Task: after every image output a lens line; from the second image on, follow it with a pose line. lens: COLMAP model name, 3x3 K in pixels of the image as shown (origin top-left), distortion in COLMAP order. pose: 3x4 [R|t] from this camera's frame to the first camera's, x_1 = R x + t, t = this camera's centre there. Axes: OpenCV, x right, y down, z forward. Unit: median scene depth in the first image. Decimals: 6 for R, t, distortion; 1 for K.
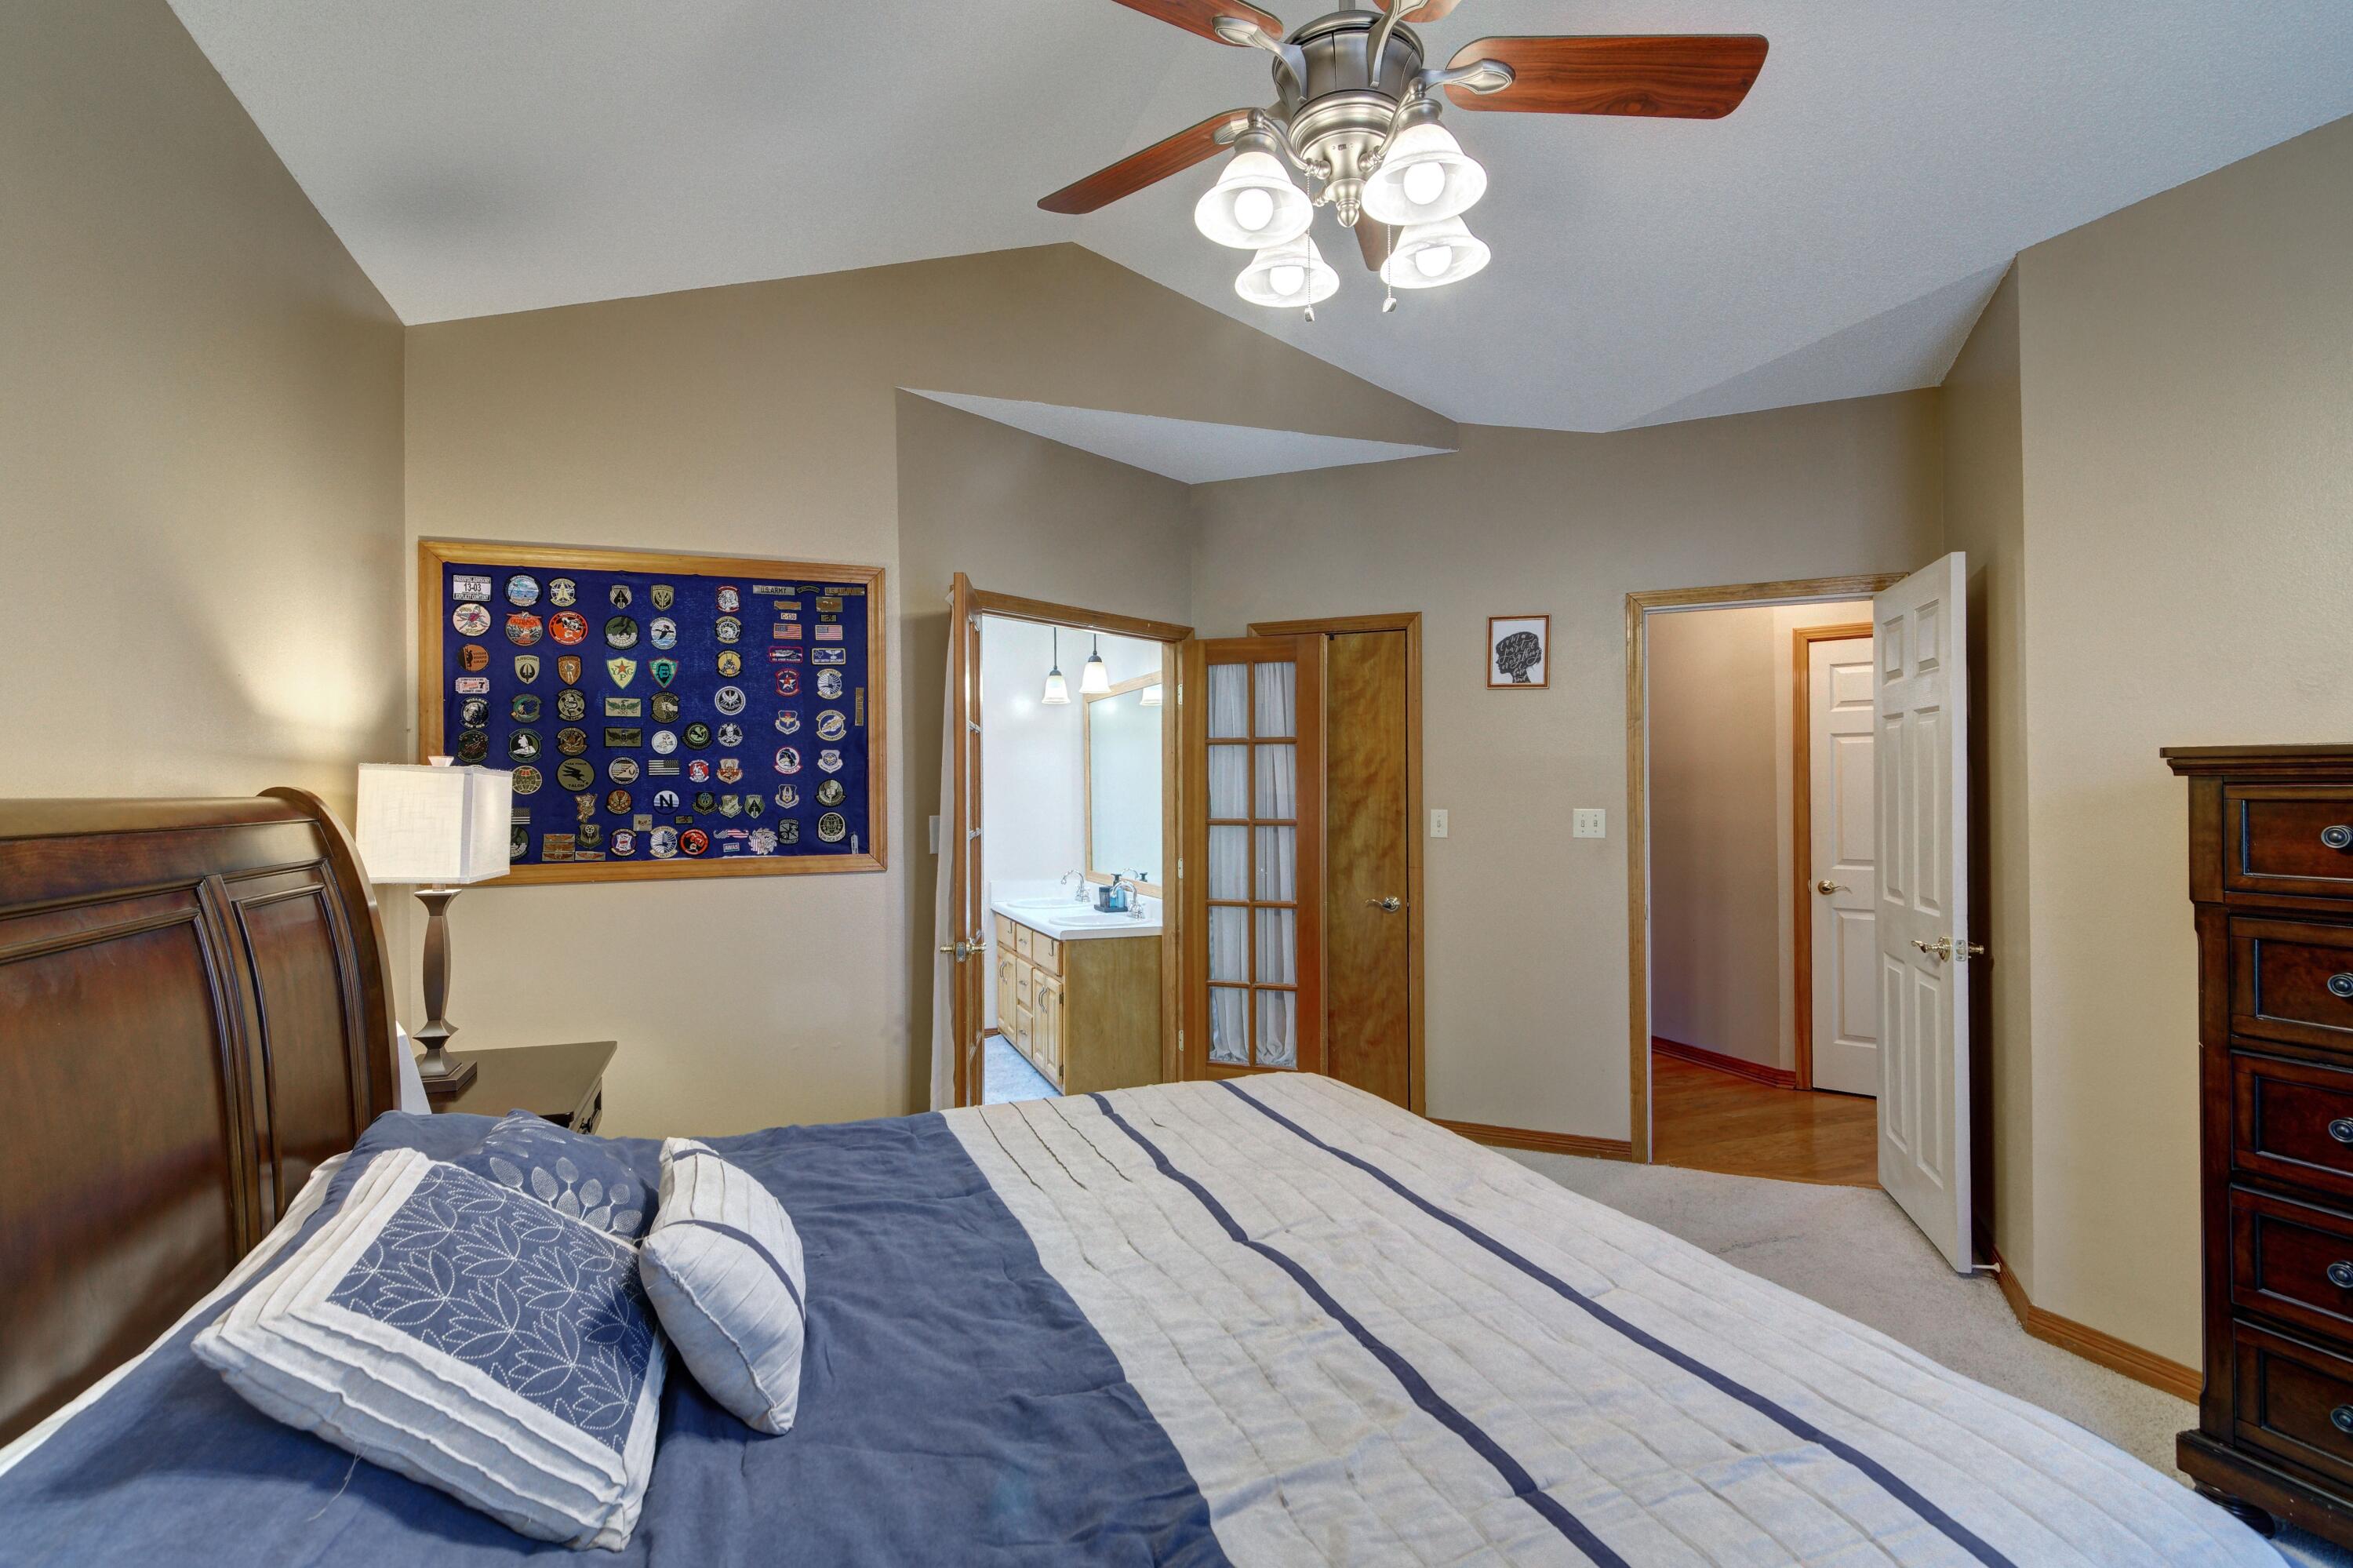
lens RADIAL K [[1129.4, 0, 1174.0], [0, 1129.4, 795.4], [0, 0, 1]] dist [0.001121, -0.000010]
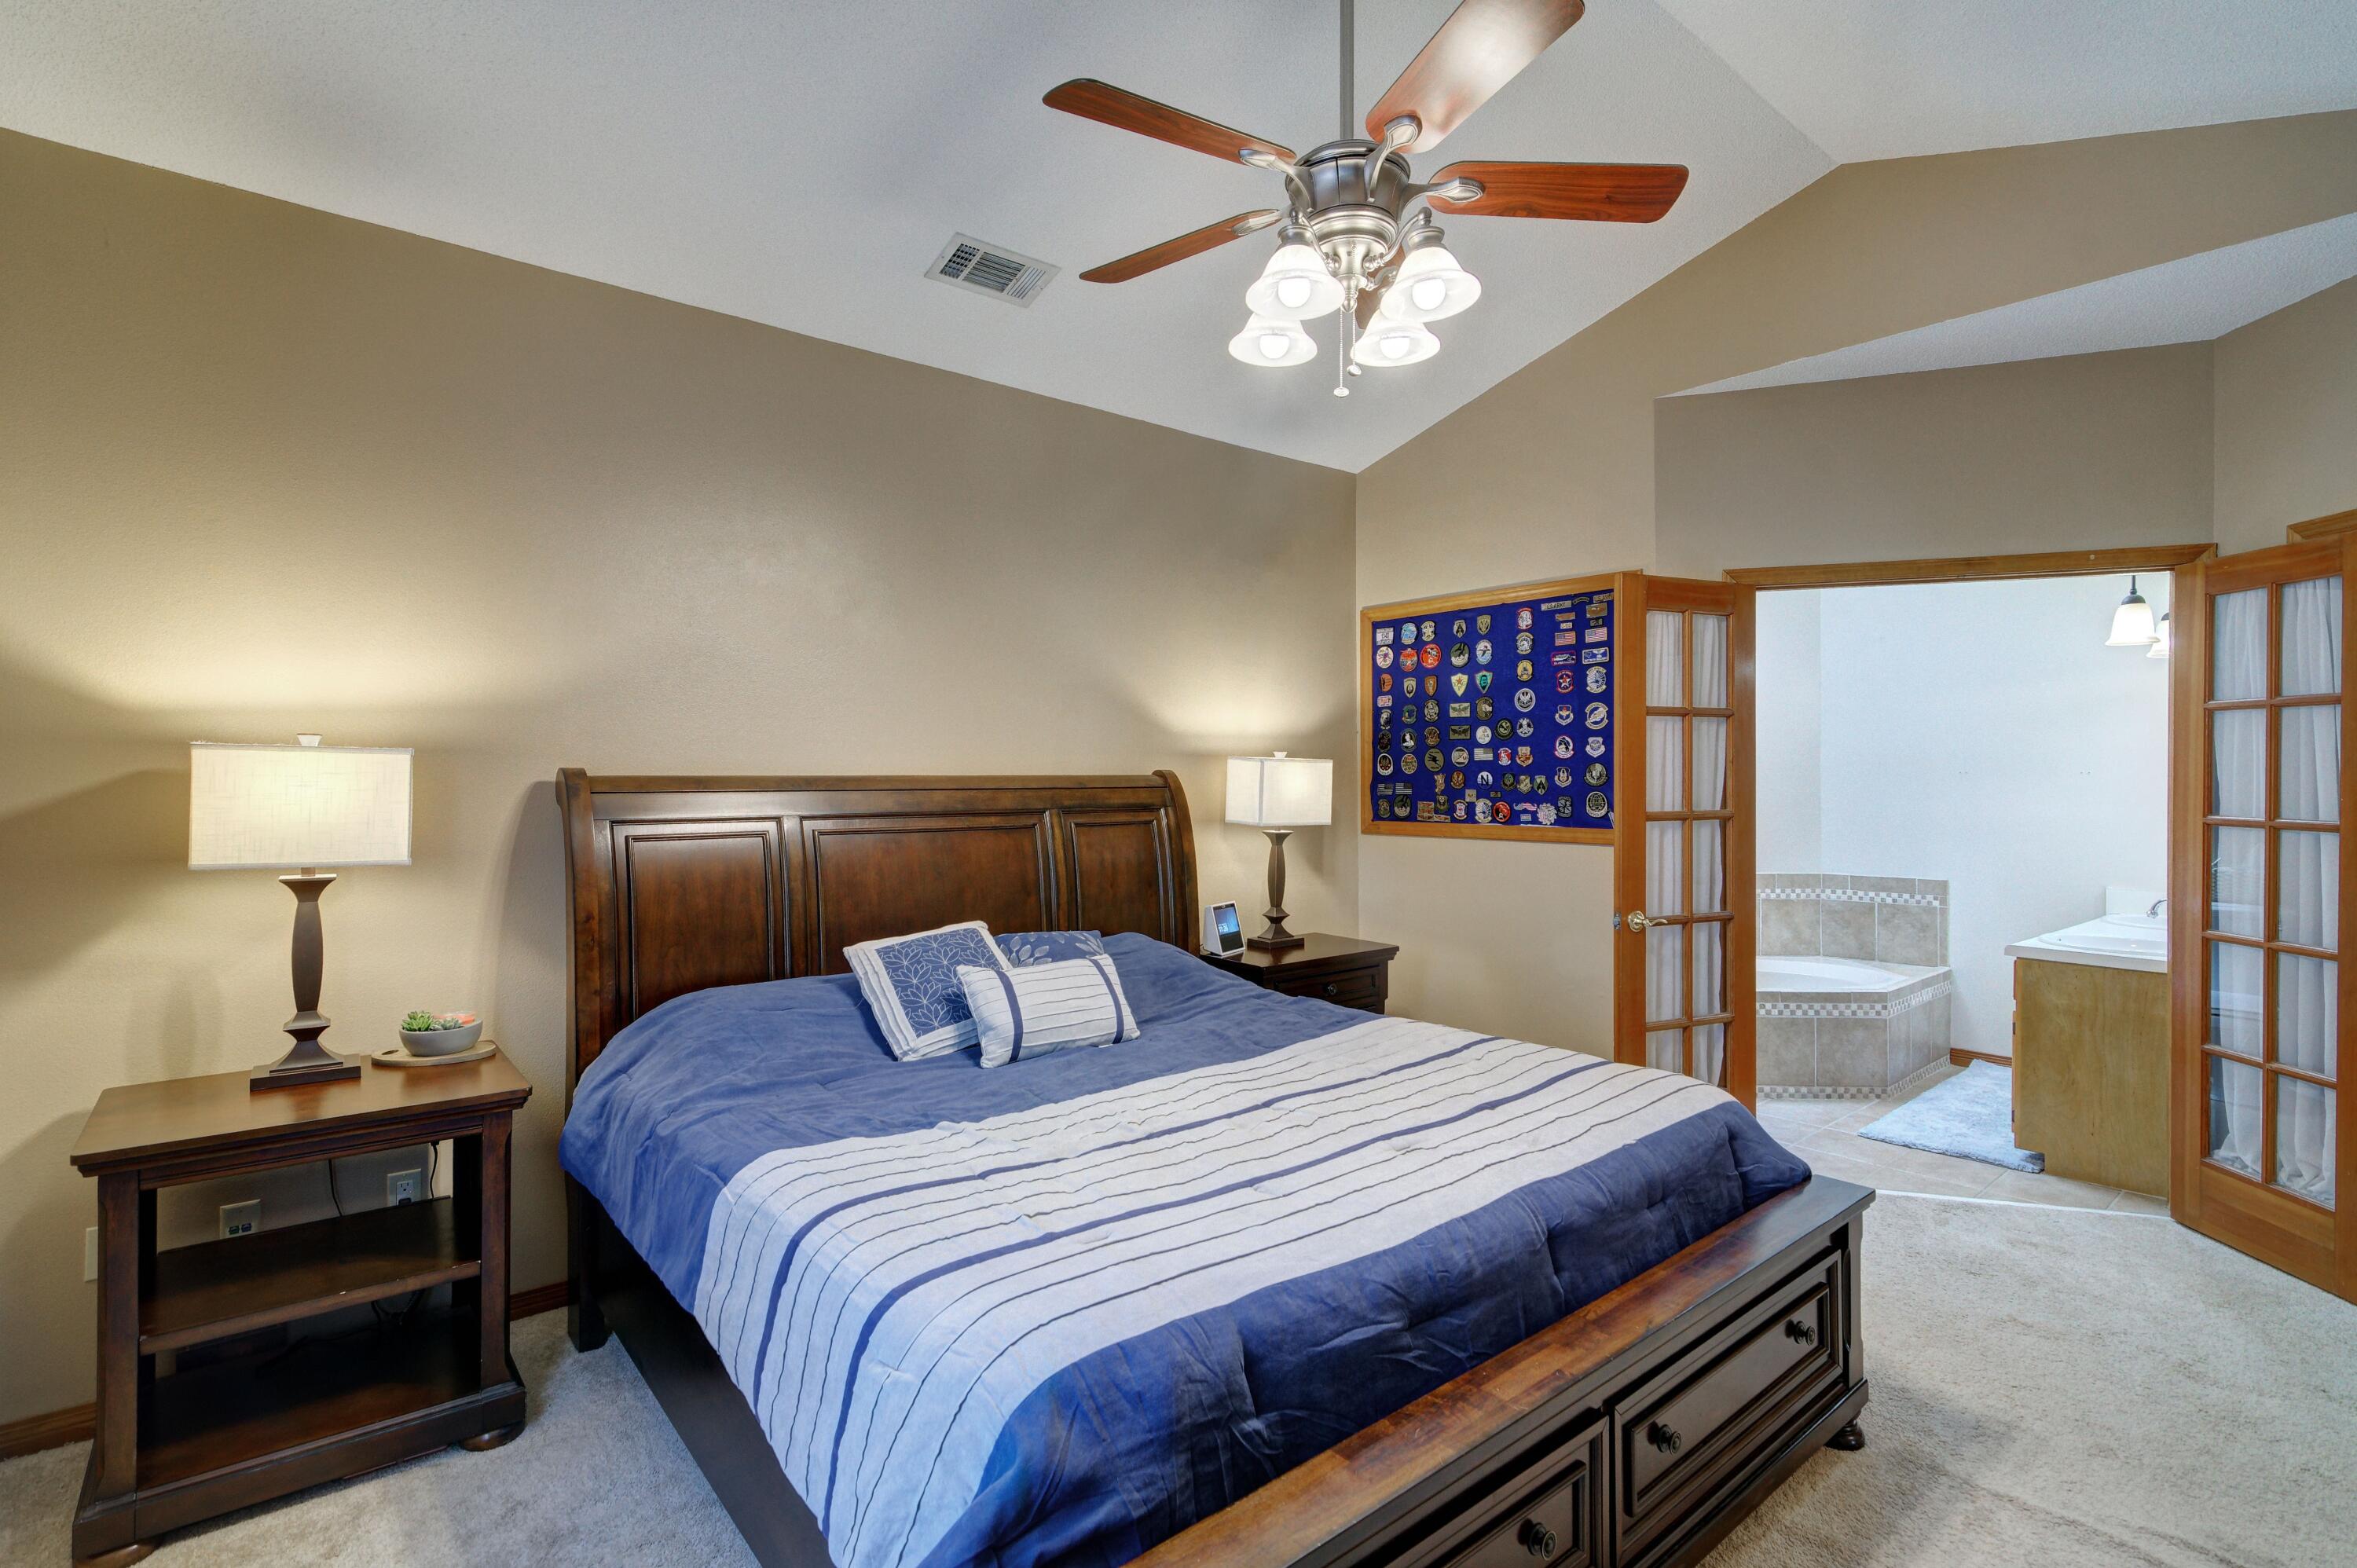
lens RADIAL K [[1129.1, 0, 1178.5], [0, 1129.1, 784.0], [0, 0, 1]] dist [0.002364, 0.000188]
pose [[0.335393, 0.017946, -0.941907, 0.658824], [-0.005695, 0.999839, 0.017022, -0.010178], [0.942061, -0.000345, 0.335441, 0.221662]]
